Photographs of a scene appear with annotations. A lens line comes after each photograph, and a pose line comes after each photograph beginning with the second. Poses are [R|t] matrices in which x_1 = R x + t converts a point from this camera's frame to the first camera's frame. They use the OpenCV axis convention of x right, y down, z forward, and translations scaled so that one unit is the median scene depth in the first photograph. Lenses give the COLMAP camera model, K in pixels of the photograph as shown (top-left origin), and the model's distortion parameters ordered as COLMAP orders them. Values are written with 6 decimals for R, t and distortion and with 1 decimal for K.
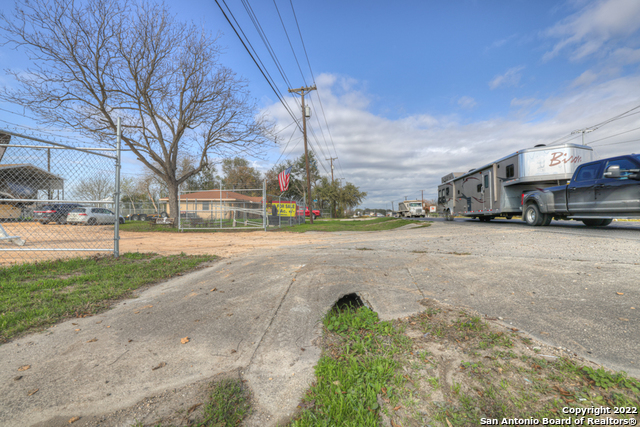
lens RADIAL K [[295.9, 0, 321.0], [0, 295.9, 213.7], [0, 0, 1]] dist [-0.023648, 0.008365]
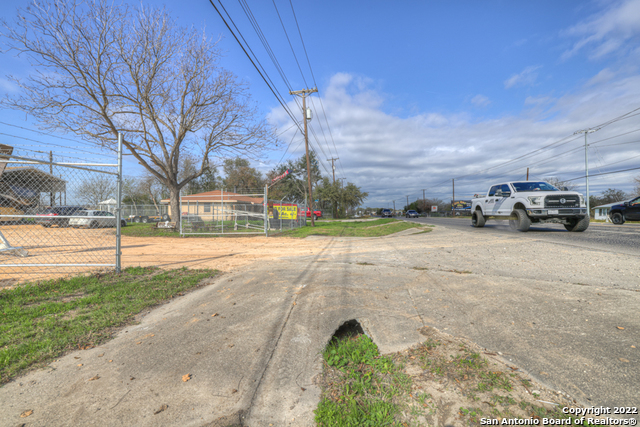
lens RADIAL K [[295.9, 0, 321.5], [0, 295.9, 198.6], [0, 0, 1]] dist [-0.023648, 0.008365]
pose [[0.999990, 0.000042, -0.004561, 0.004231], [-0.000021, 0.999989, 0.004654, -0.128773], [0.004561, -0.004654, 0.999979, -0.000788]]
